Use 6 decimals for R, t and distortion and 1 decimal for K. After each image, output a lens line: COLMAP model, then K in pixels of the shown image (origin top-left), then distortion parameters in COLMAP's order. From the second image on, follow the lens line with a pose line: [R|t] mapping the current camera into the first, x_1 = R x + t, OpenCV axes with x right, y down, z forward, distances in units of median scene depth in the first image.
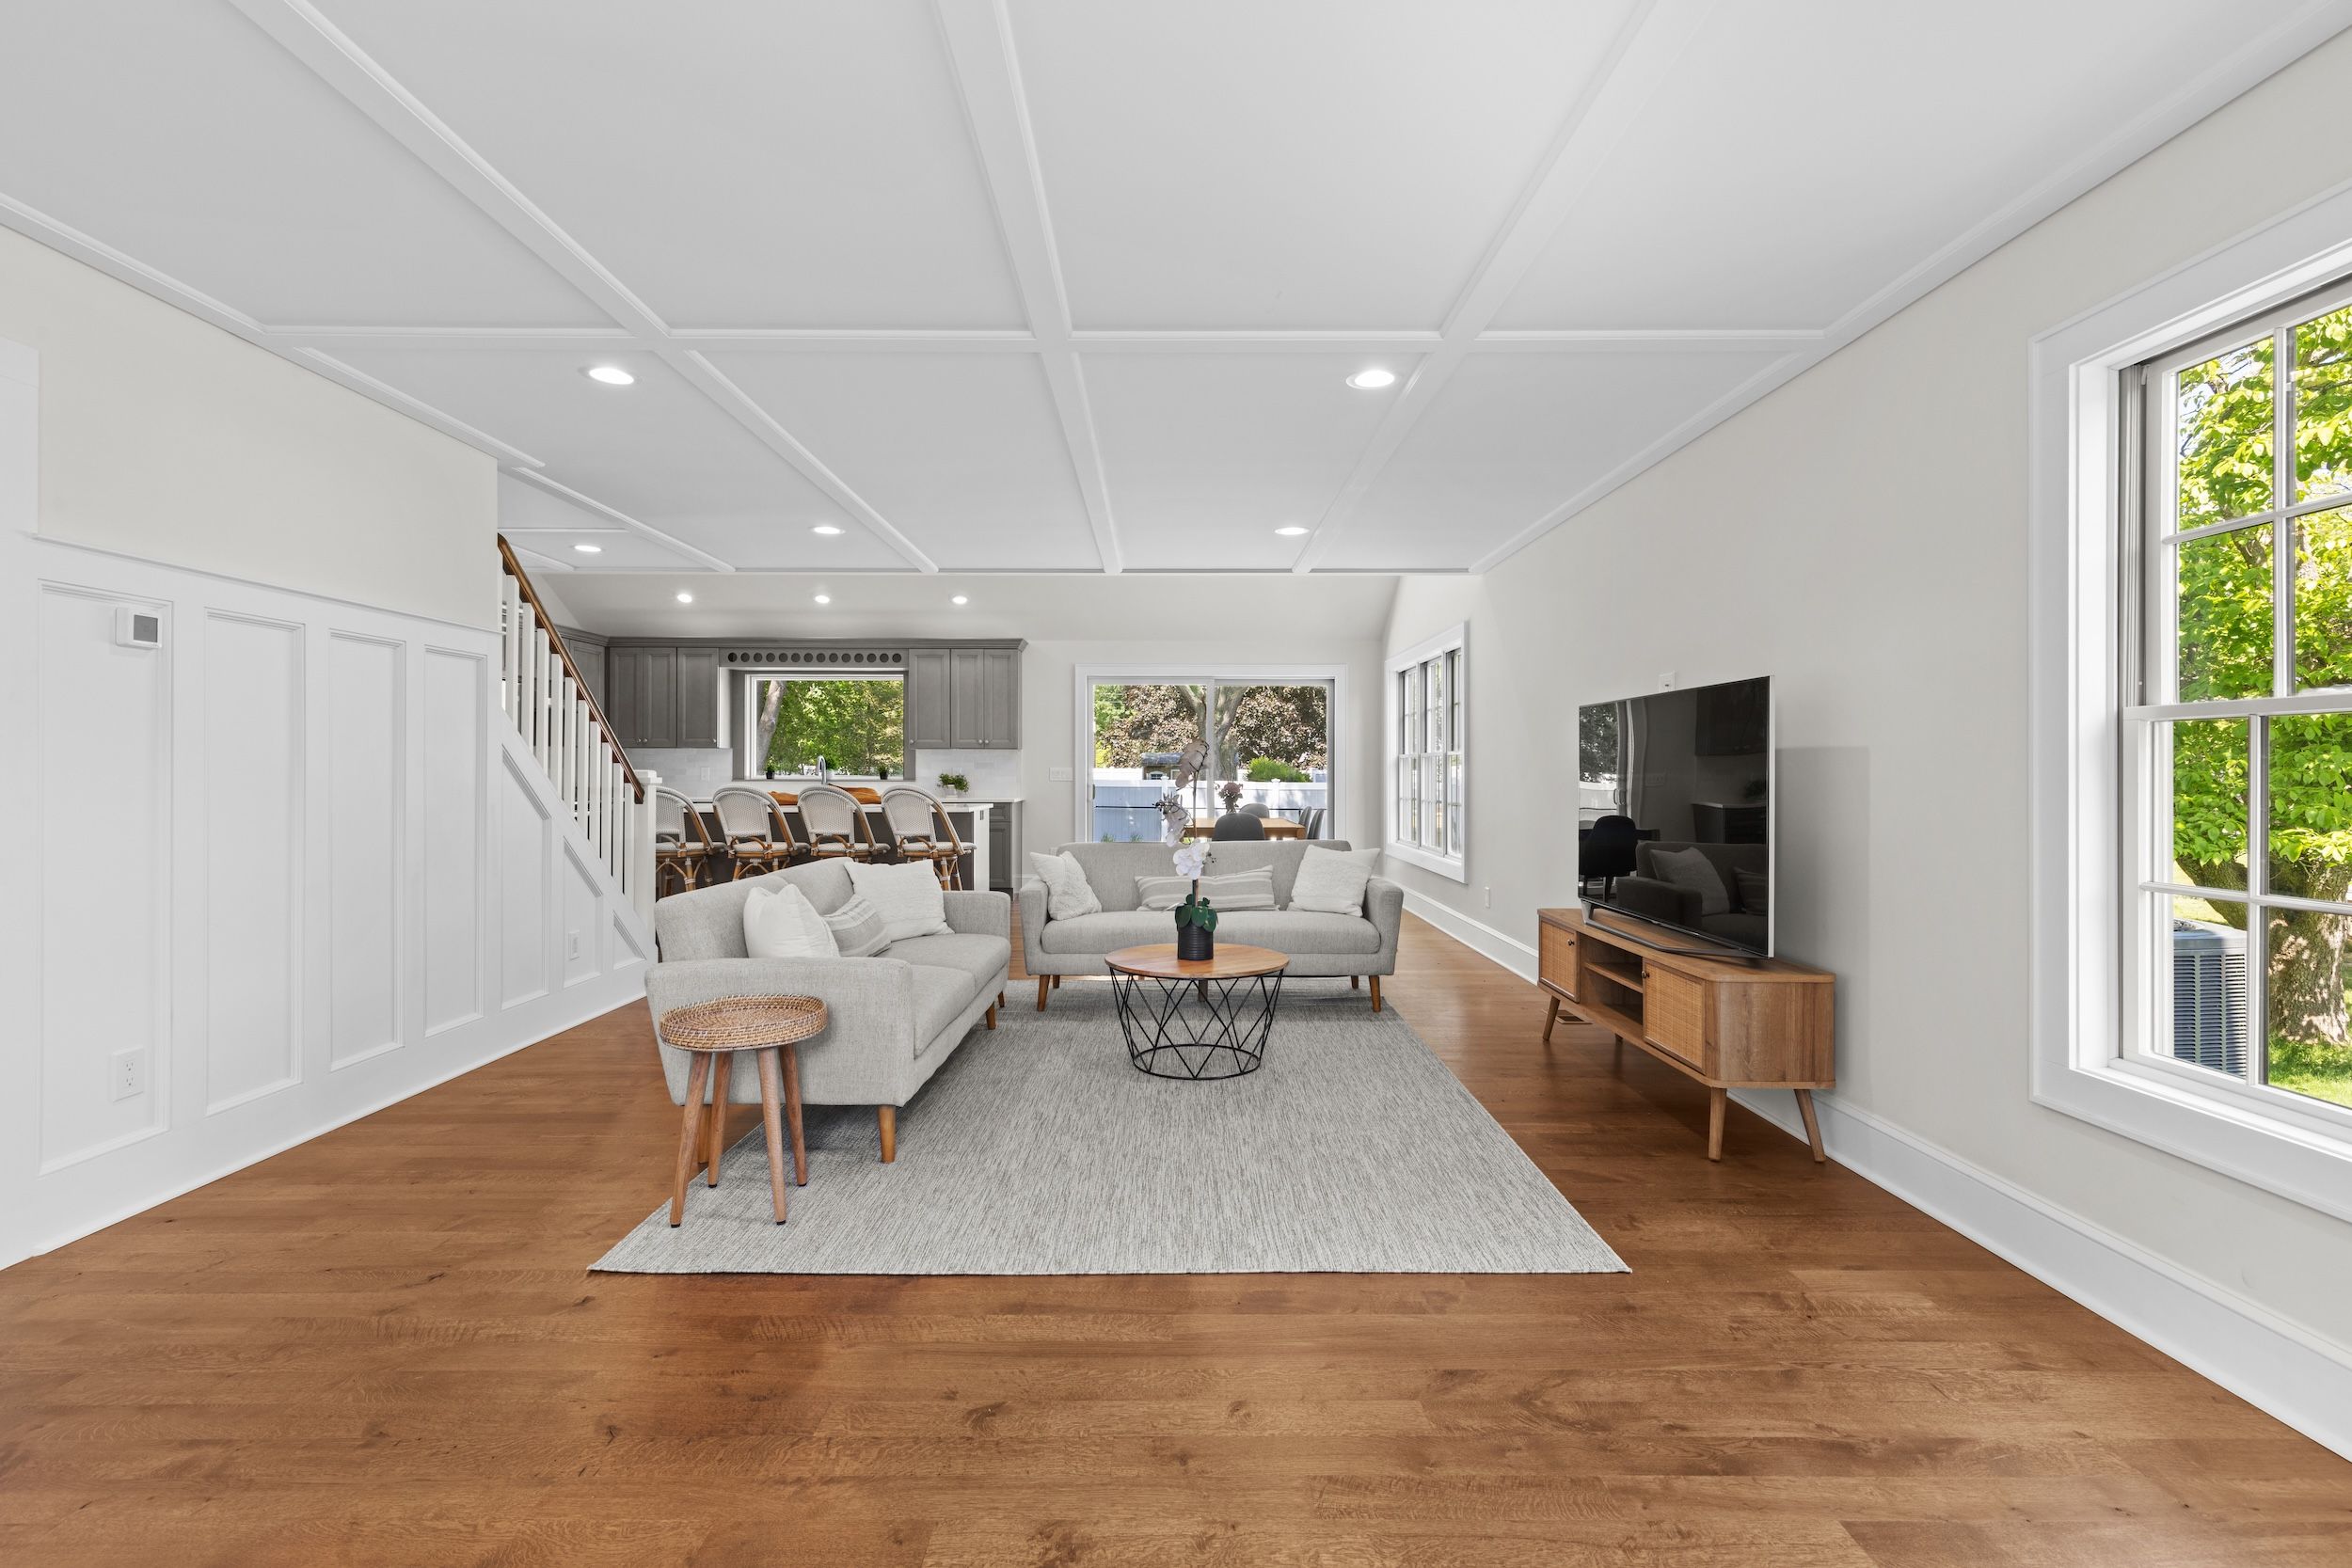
lens RADIAL K [[1055.9, 0, 1176.0], [0, 1055.9, 784.0], [0, 0, 1]] dist [0.004836, -0.000255]
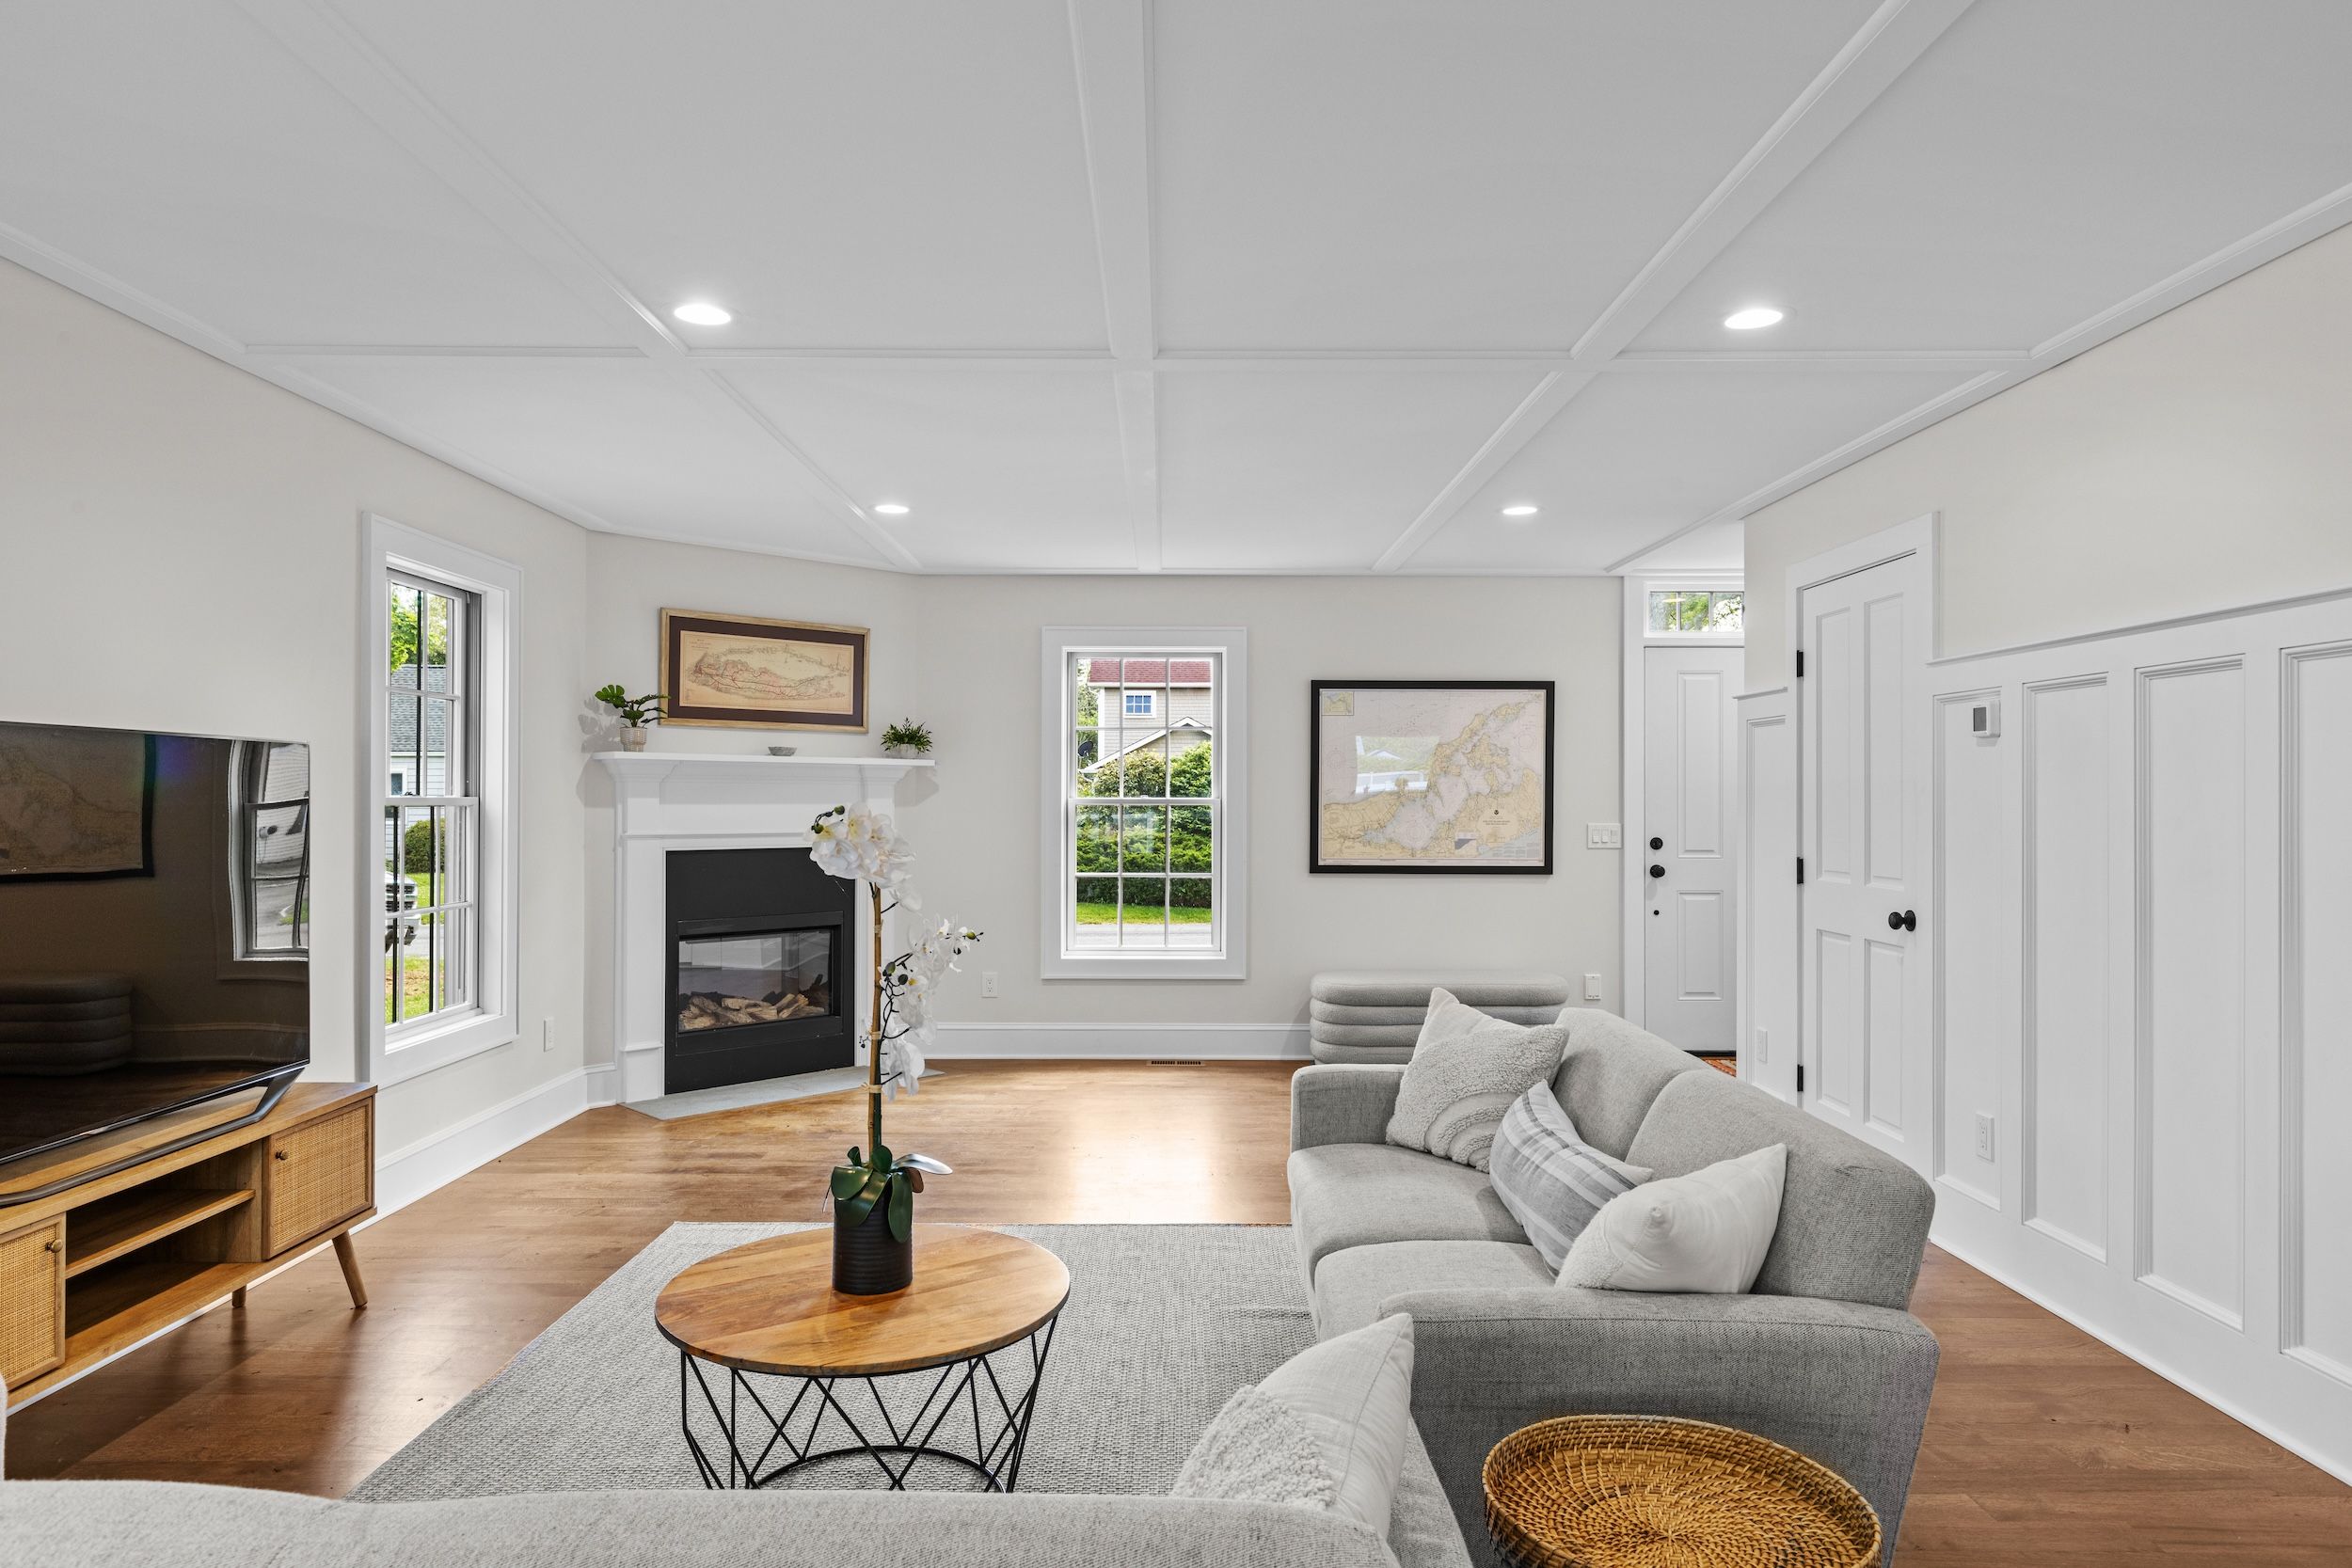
lens RADIAL K [[1429.0, 0, 1176.0], [0, 1429.0, 784.0], [0, 0, 1]] dist [-0.002710, -0.002597]
pose [[-0.999989, -0.003747, -0.002714, -0.067596], [-0.003753, 0.999991, 0.002212, -0.033547], [0.002705, 0.002222, -0.999994, 0.992825]]
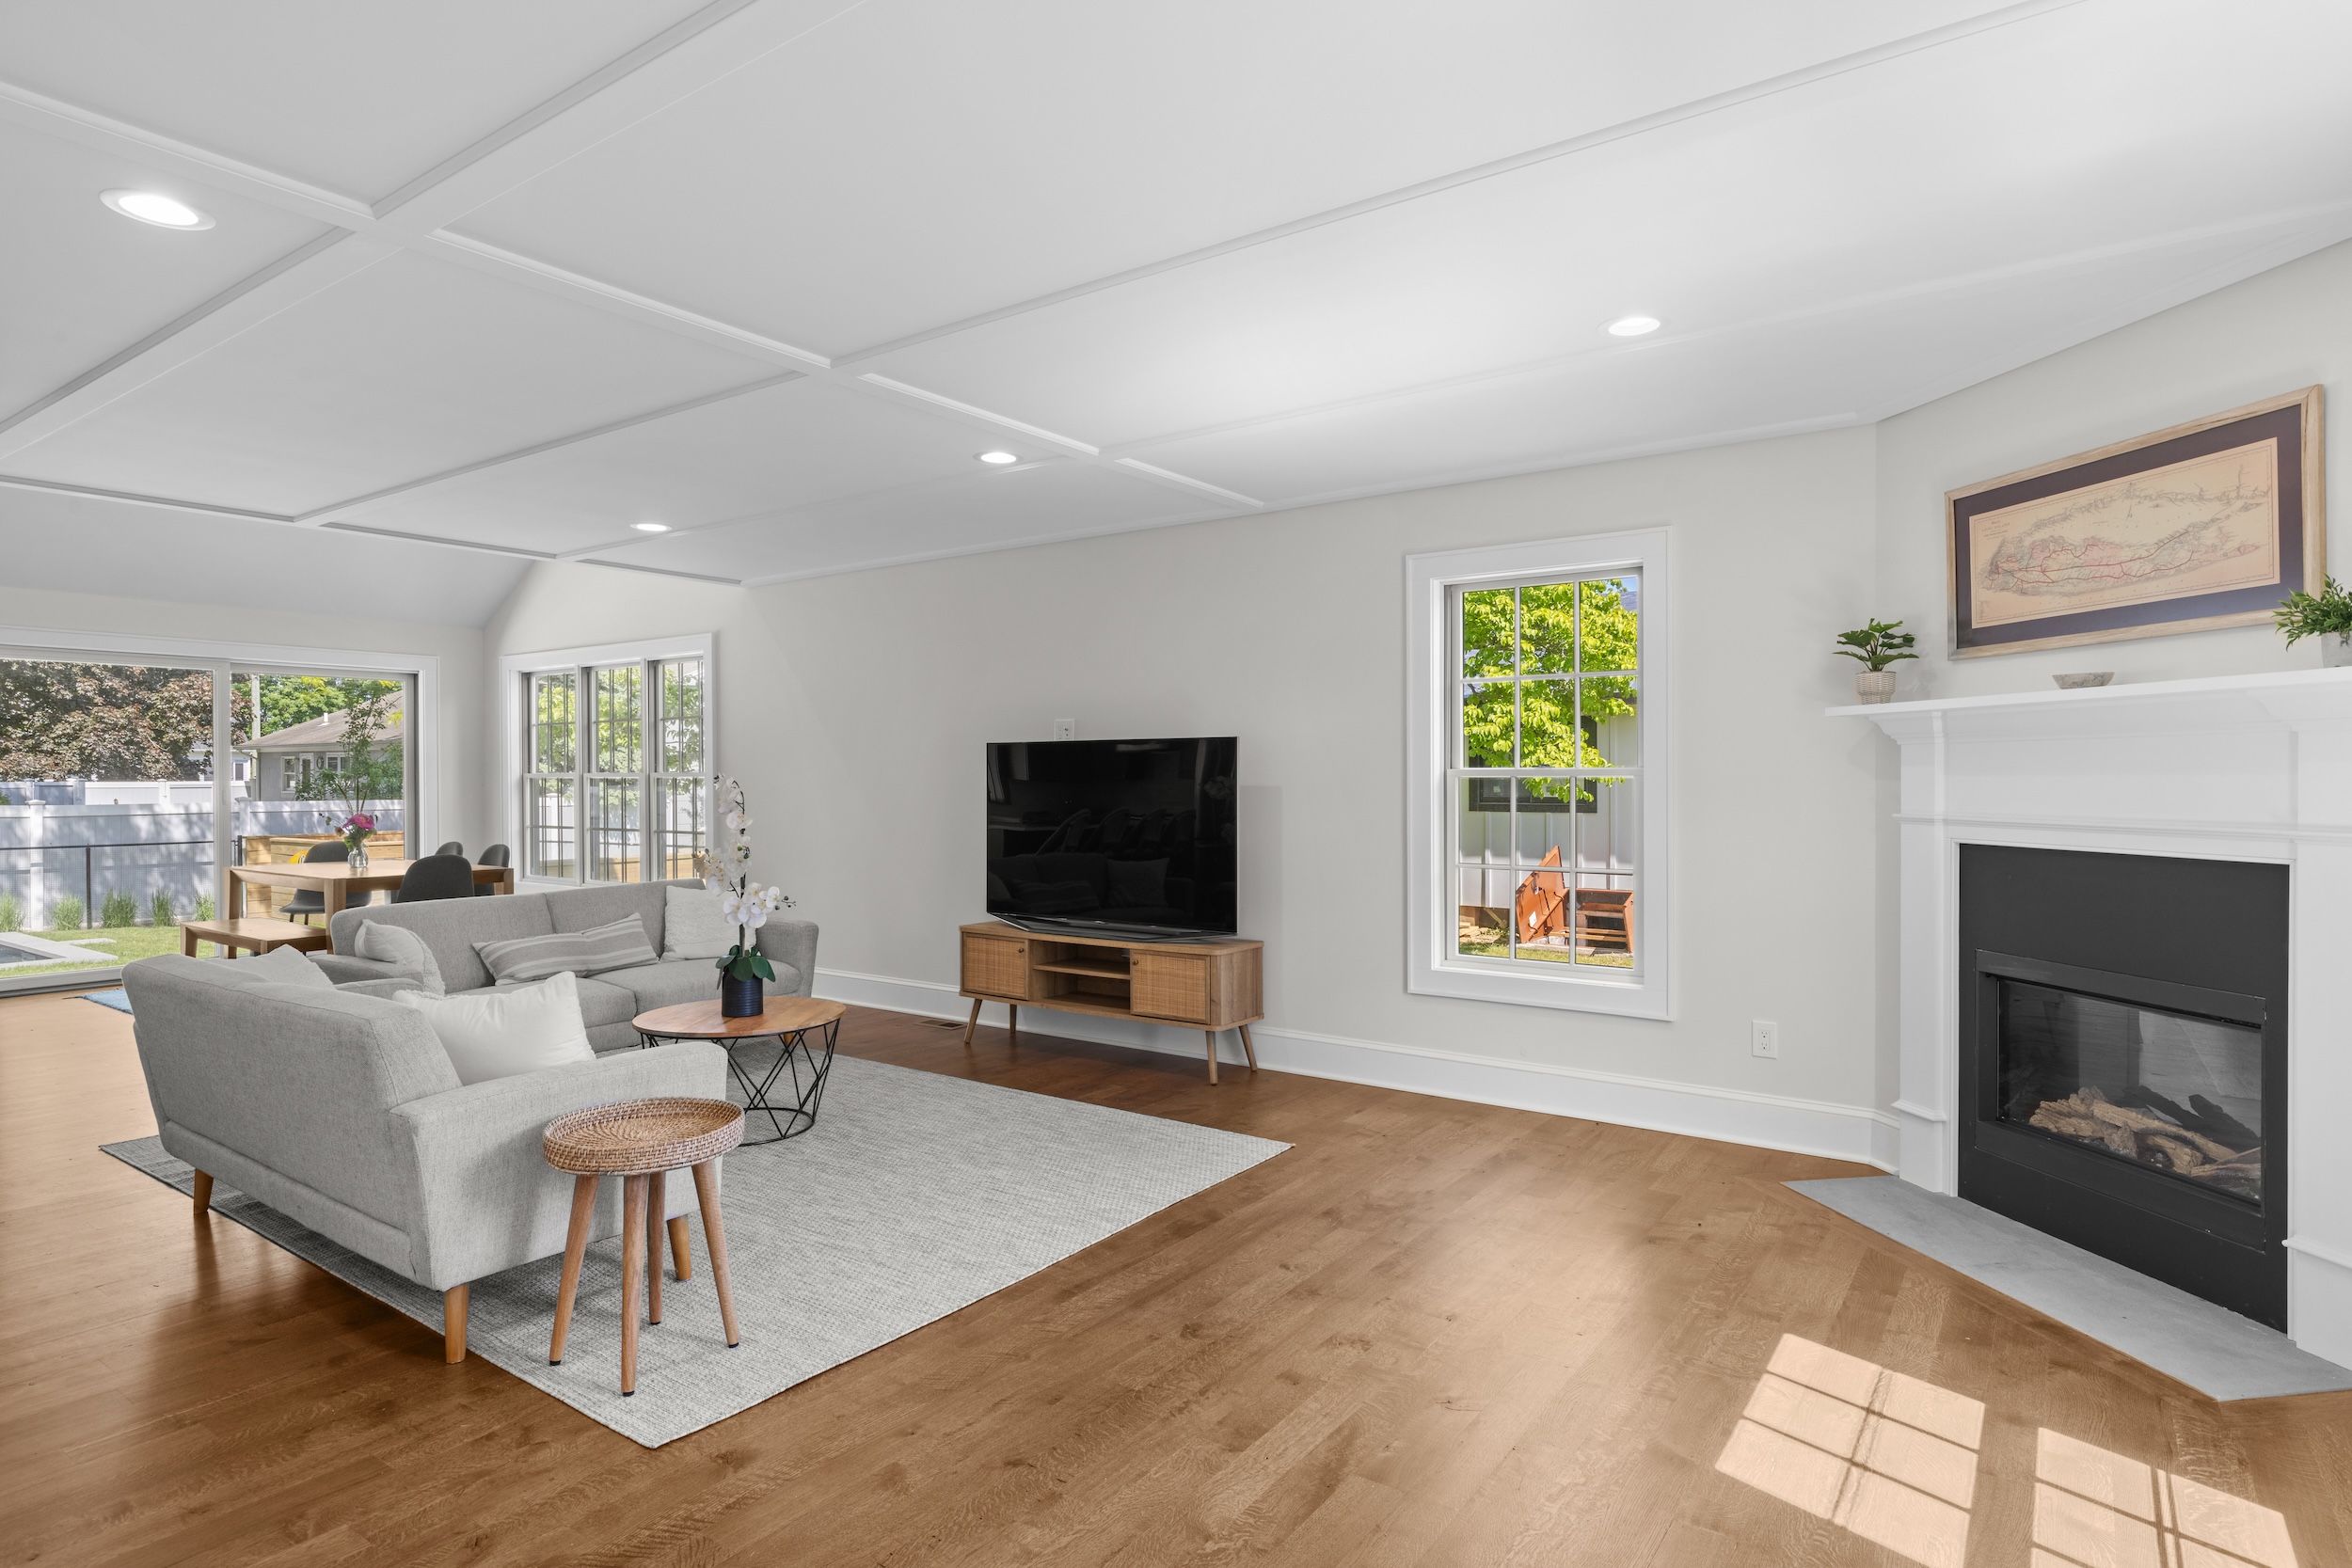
lens RADIAL K [[1257.0, 0, 1176.0], [0, 1257.0, 784.0], [0, 0, 1]] dist [-0.002604, -0.001846]
pose [[0.579064, -0.005189, 0.815265, -0.394150], [0.011586, 0.999931, -0.001865, -0.016304], [-0.815200, 0.010525, 0.579085, 0.038483]]
